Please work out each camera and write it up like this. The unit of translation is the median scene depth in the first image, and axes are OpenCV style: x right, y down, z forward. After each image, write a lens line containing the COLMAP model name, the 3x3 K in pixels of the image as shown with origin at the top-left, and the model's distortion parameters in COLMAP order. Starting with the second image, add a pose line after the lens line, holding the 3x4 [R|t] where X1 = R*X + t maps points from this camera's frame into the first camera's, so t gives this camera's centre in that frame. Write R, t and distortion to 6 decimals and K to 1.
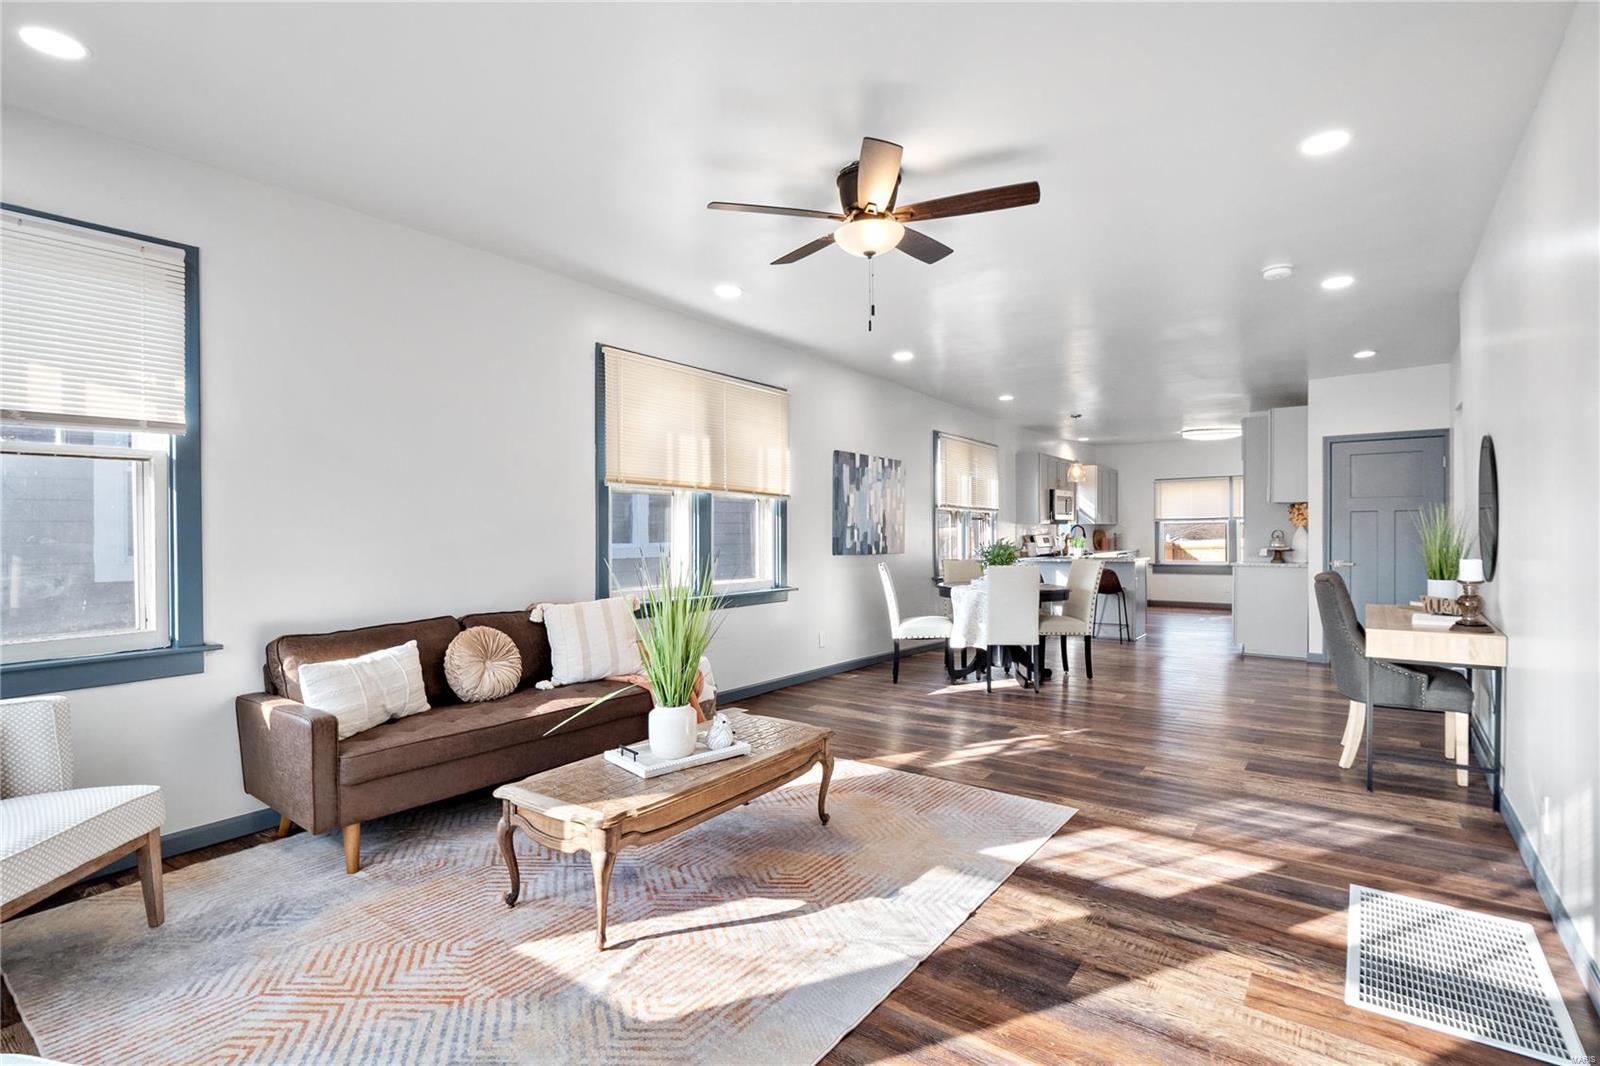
lens RADIAL K [[766.5, 0, 789.8], [0, 766.5, 545.7], [0, 0, 1]] dist [-0.004827, -0.000897]
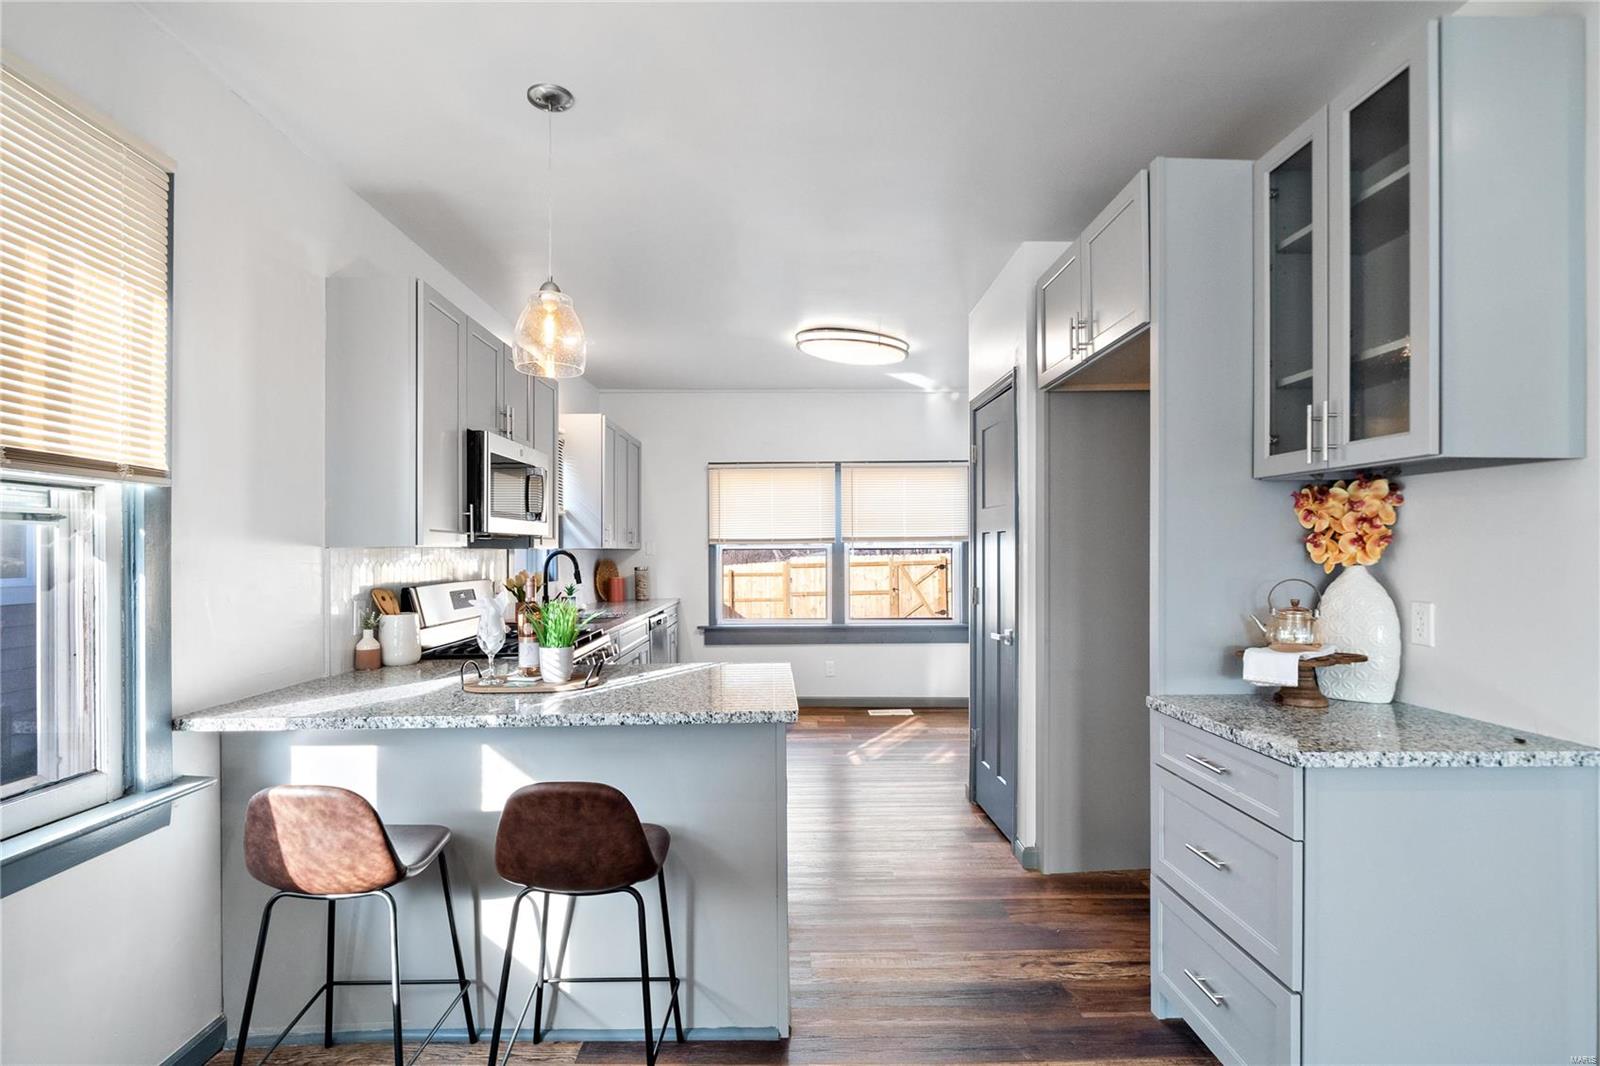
lens RADIAL K [[766.5, 0, 789.8], [0, 766.5, 545.7], [0, 0, 1]] dist [-0.004827, -0.000897]
pose [[0.797590, 0.010168, 0.603114, 0.260066], [0.007263, 0.999624, -0.026457, -0.020599], [-0.603156, 0.025482, 0.797216, 0.689504]]
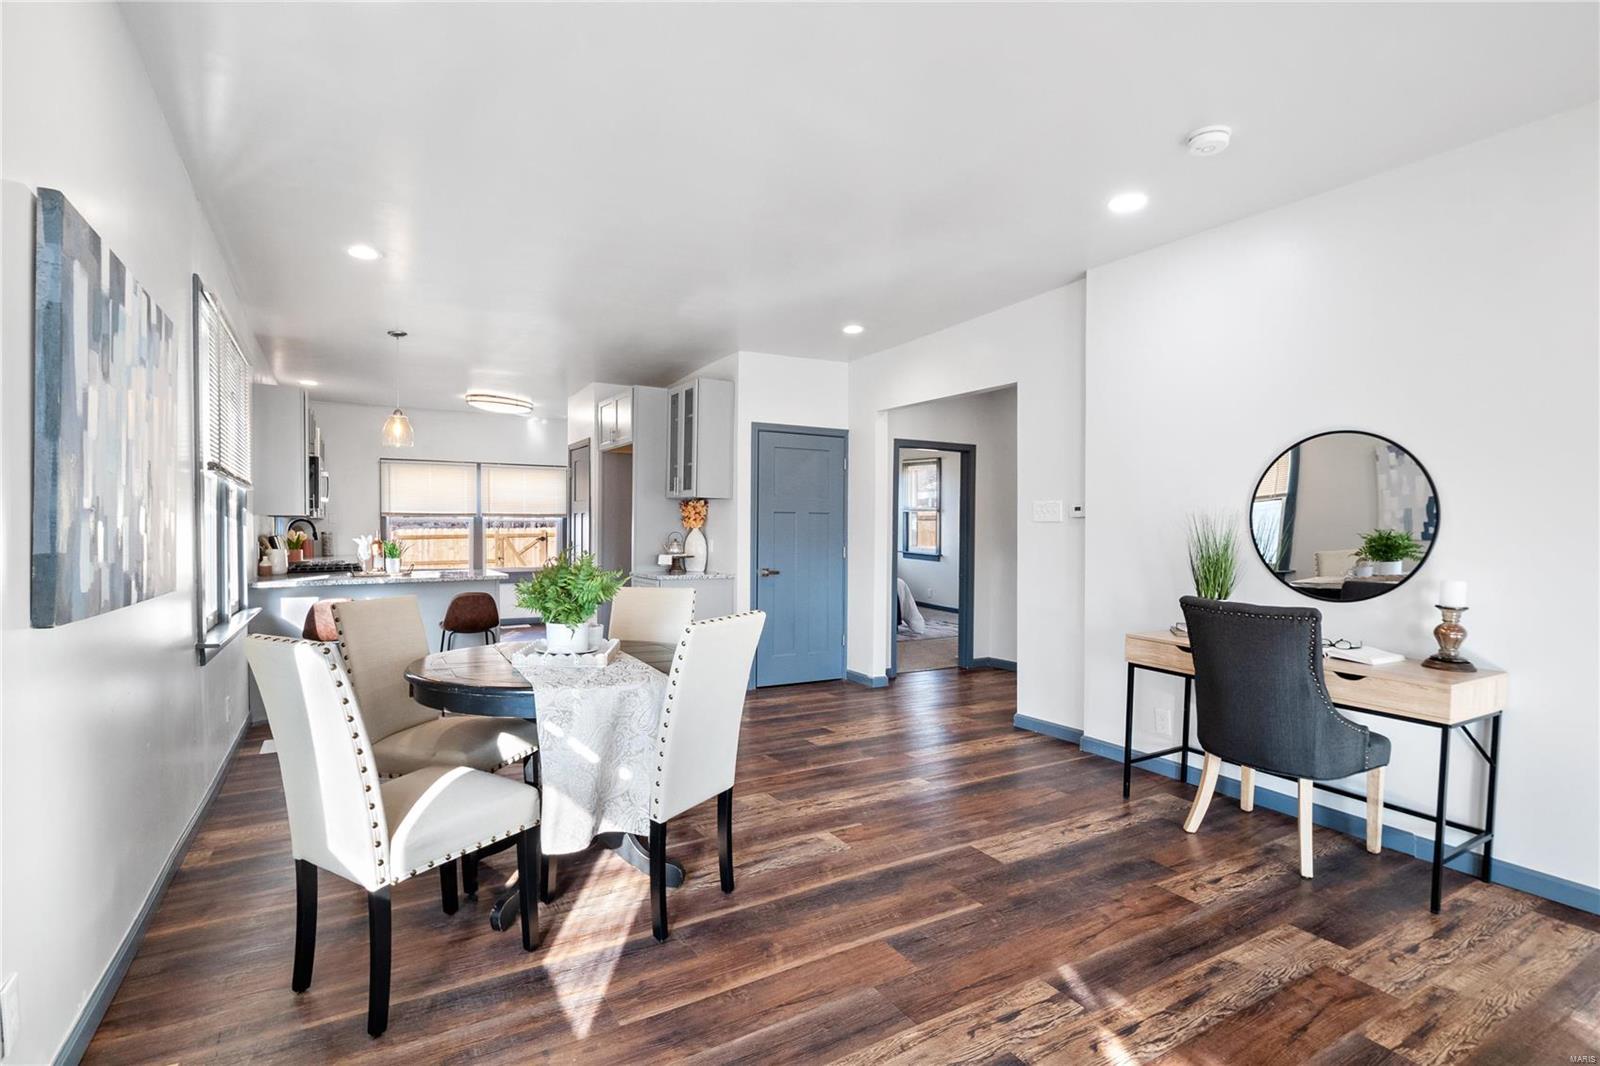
lens RADIAL K [[766.5, 0, 789.8], [0, 766.5, 545.7], [0, 0, 1]] dist [-0.004827, -0.000897]
pose [[0.398735, -0.008764, 0.917024, -0.043286], [0.004012, 0.999961, 0.007812, -0.009511], [-0.917057, 0.000564, 0.398755, 0.437708]]
